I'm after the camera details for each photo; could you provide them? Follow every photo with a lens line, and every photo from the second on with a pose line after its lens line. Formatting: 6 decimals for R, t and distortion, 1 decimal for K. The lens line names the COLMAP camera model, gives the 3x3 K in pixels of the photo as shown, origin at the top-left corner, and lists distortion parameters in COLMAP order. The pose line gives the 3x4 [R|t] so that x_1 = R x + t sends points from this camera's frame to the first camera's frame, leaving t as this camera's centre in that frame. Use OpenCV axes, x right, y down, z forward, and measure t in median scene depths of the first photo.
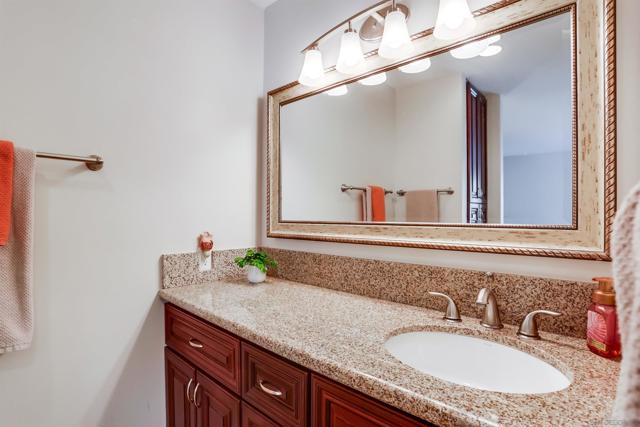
lens RADIAL K [[318.4, 0, 317.6], [0, 318.4, 211.4], [0, 0, 1]] dist [-0.067058, 0.030225]
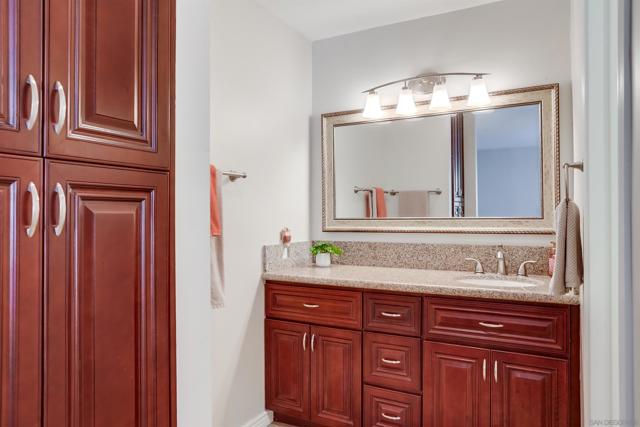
lens RADIAL K [[435.0, 0, 320.0], [0, 435.0, 204.8], [0, 0, 1]] dist [-0.000631, 0.000160]
pose [[0.968467, -0.005950, 0.249072, -0.655925], [0.008318, 0.999930, -0.008458, -0.011103], [-0.249004, 0.010263, 0.968448, -0.711899]]
